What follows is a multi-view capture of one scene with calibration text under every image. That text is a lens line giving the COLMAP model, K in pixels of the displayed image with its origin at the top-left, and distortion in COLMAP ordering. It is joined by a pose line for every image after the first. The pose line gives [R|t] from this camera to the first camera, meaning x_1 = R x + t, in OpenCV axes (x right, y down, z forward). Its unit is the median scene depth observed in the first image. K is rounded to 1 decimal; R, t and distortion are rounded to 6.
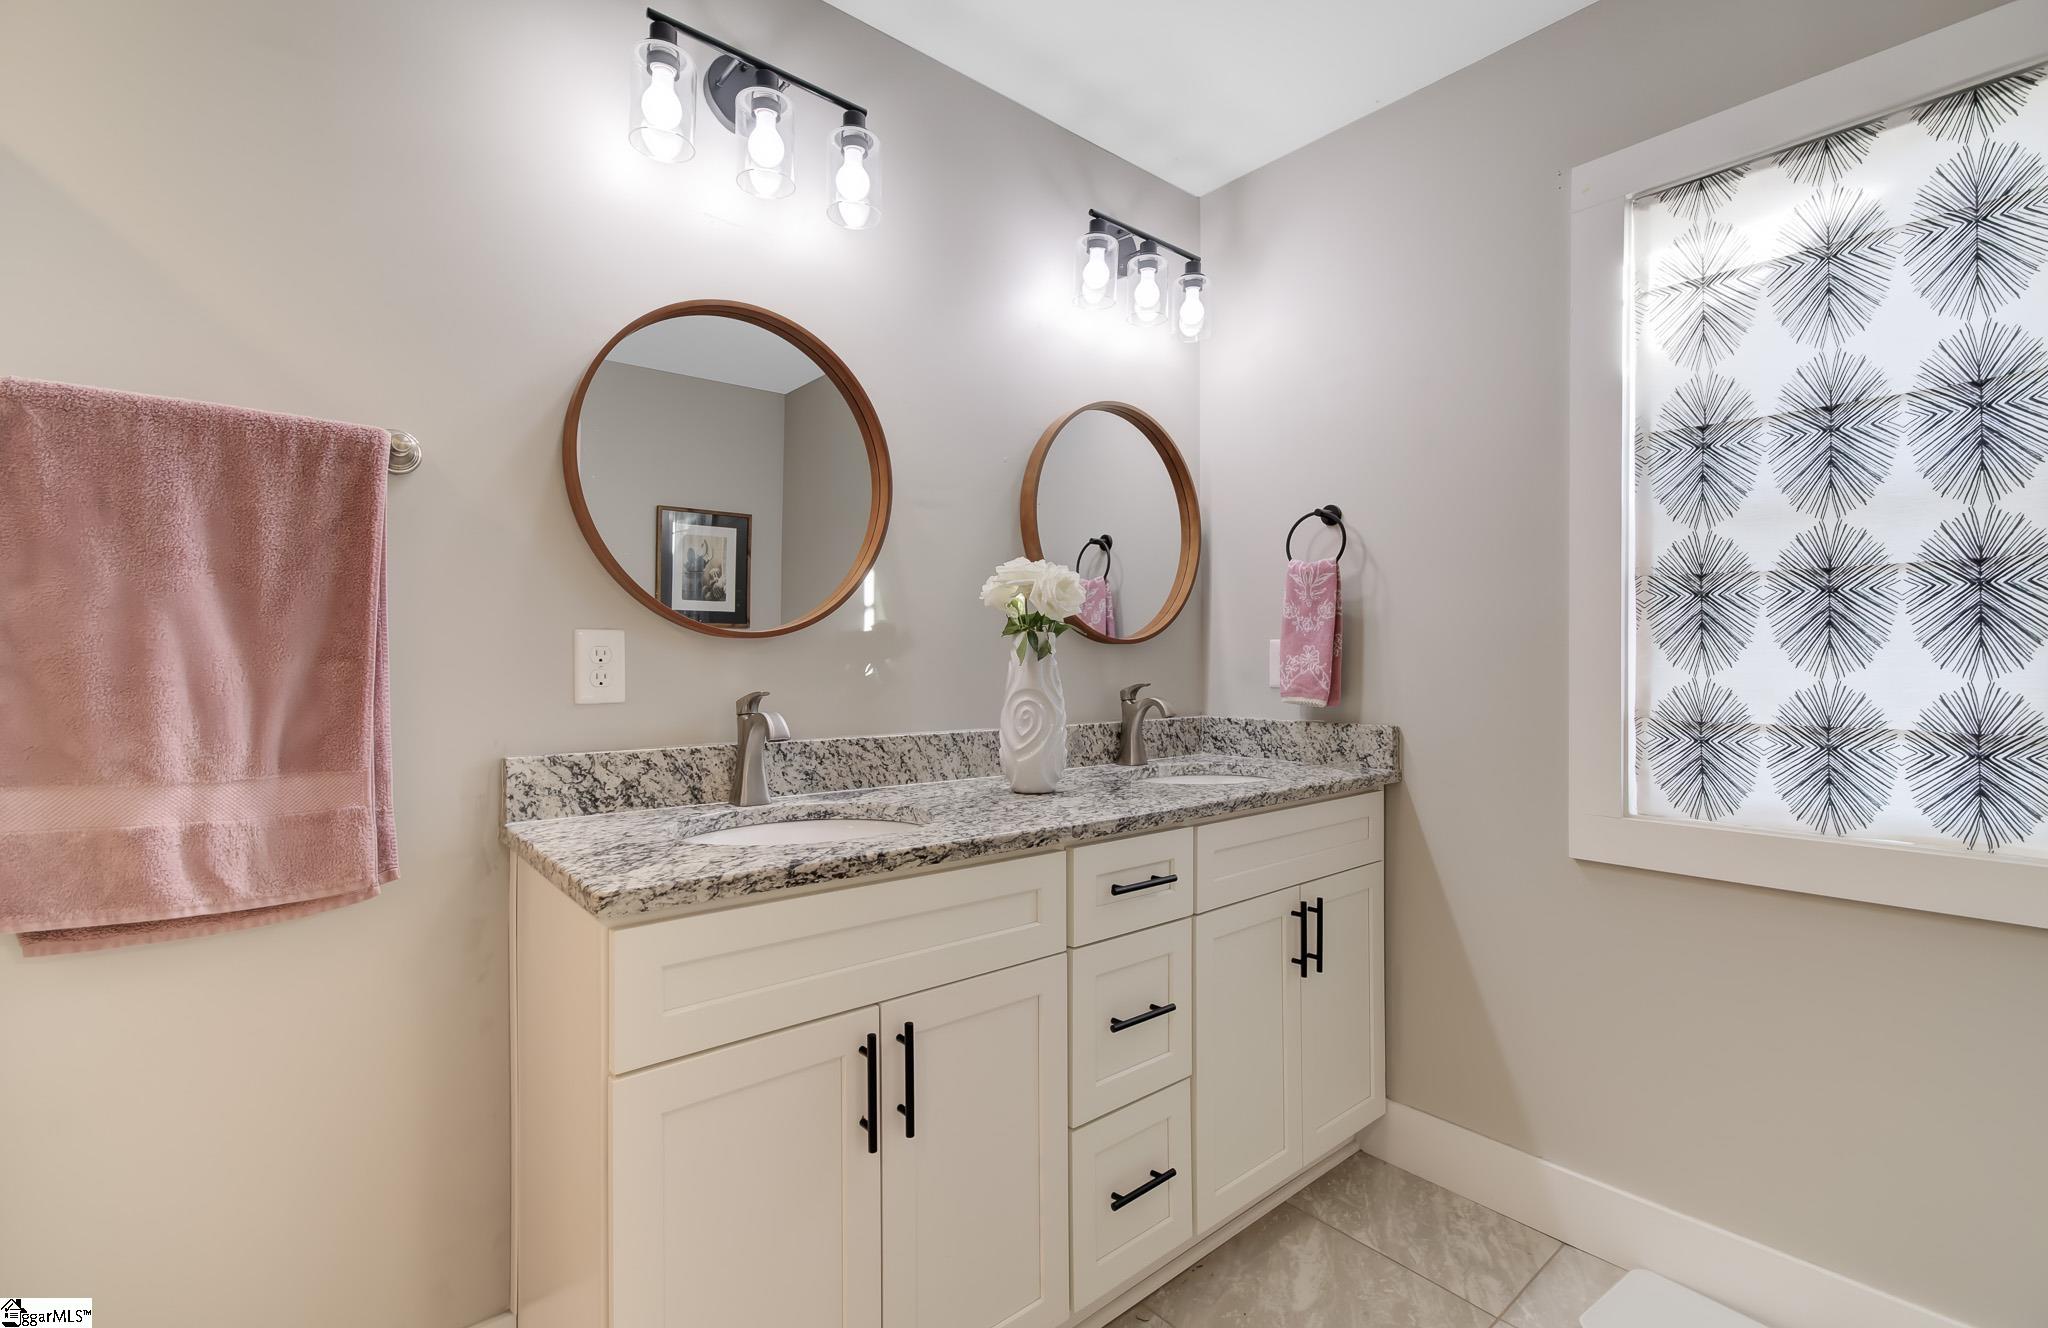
lens RADIAL K [[891.3, 0, 1009.9], [0, 891.3, 670.2], [0, 0, 1]] dist [-0.004717, 0.000520]
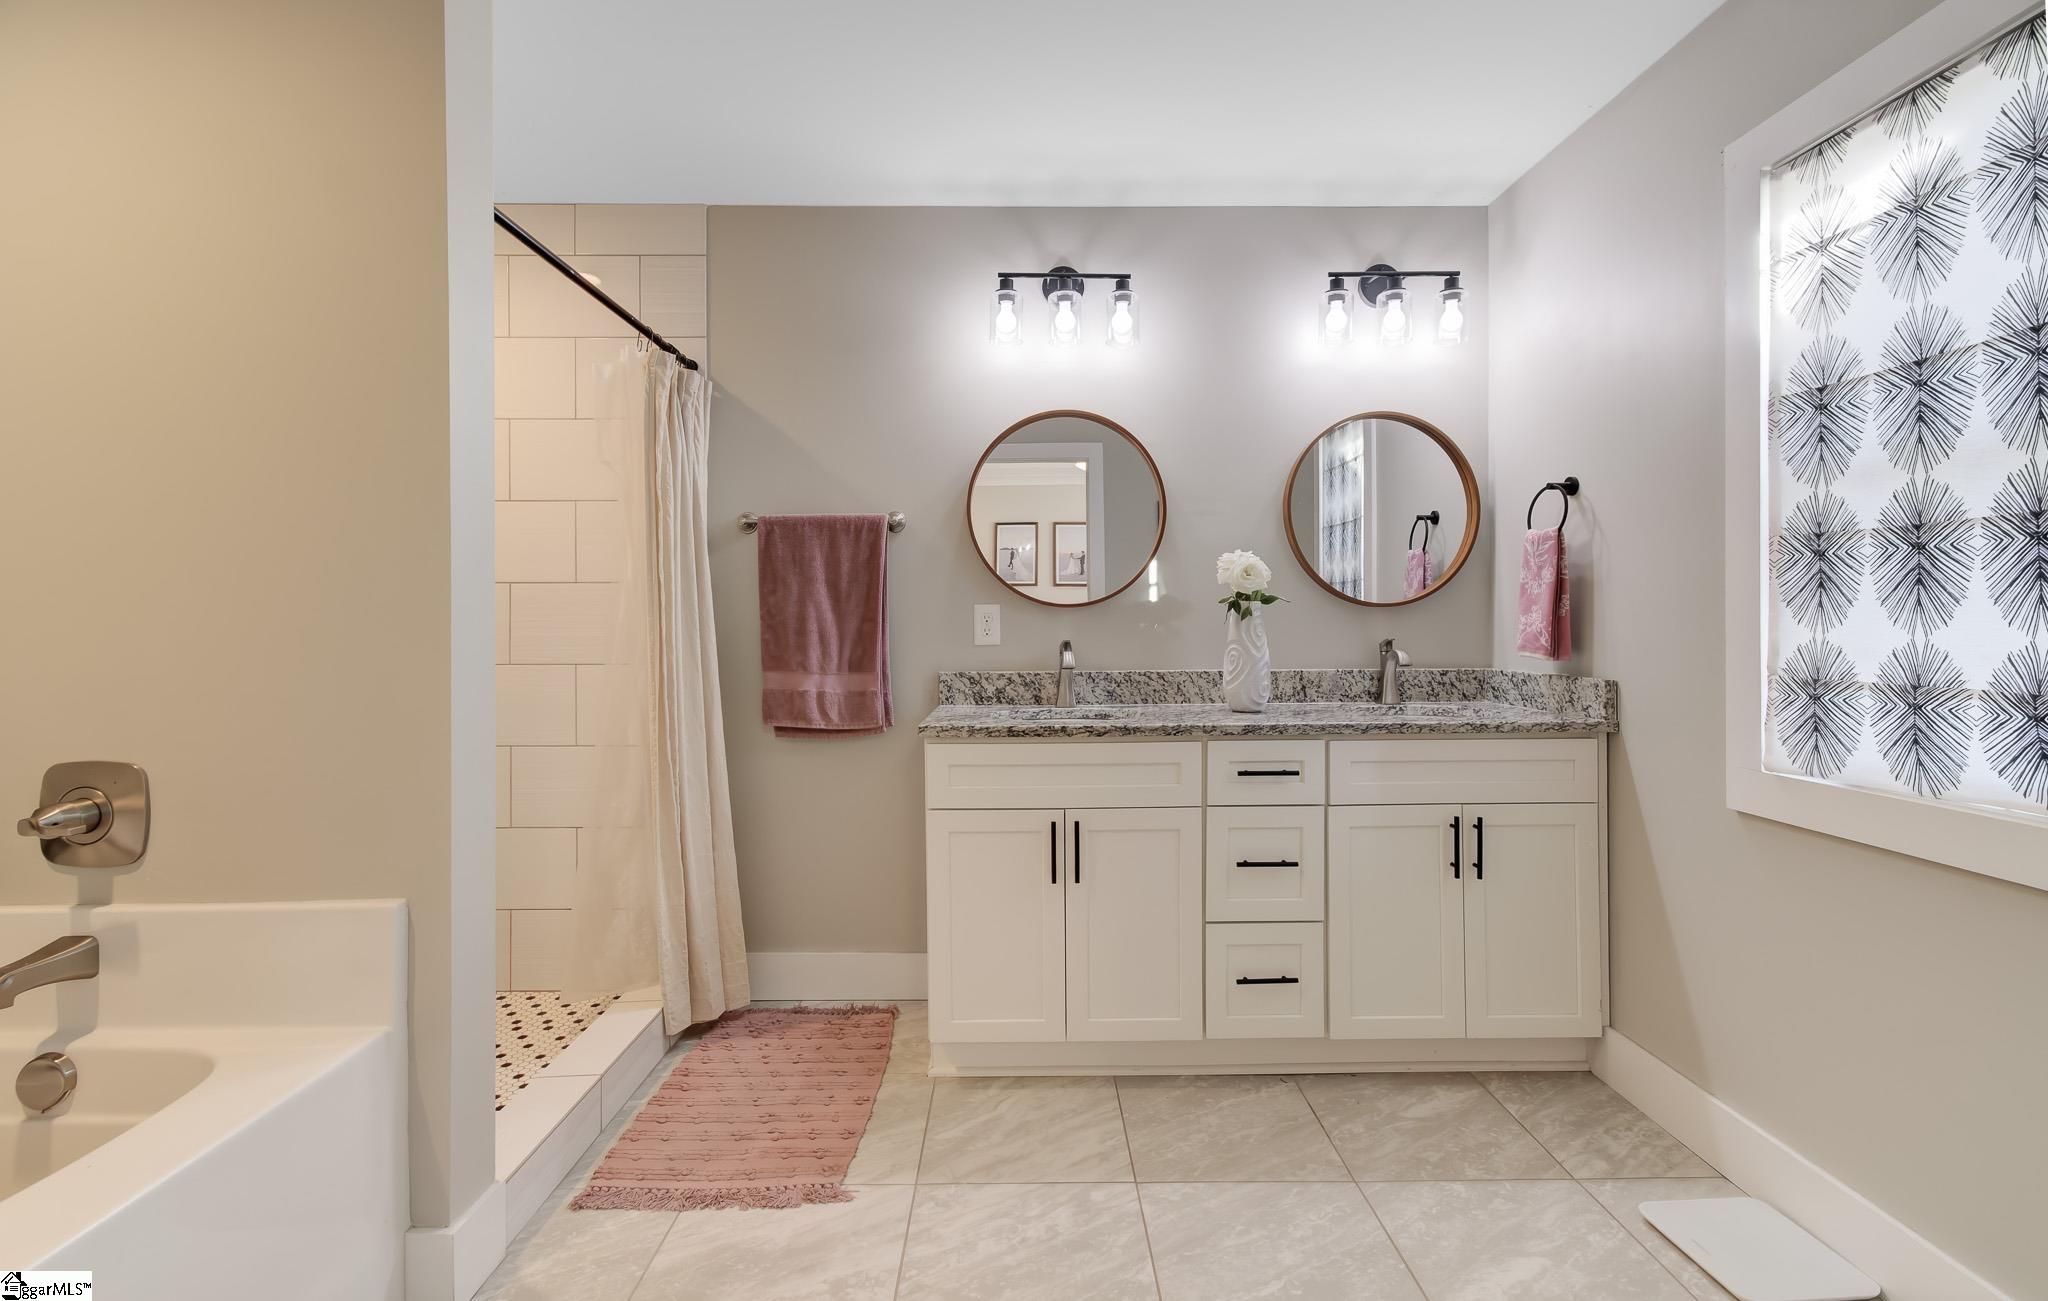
lens RADIAL K [[920.7, 0, 1034.6], [0, 920.7, 638.4], [0, 0, 1]] dist [-0.029579, 0.001887]
pose [[0.769443, 0.008971, -0.638652, 0.760585], [-0.001444, 0.999923, 0.012306, 0.000299], [0.638713, -0.008546, 0.769397, -0.370118]]
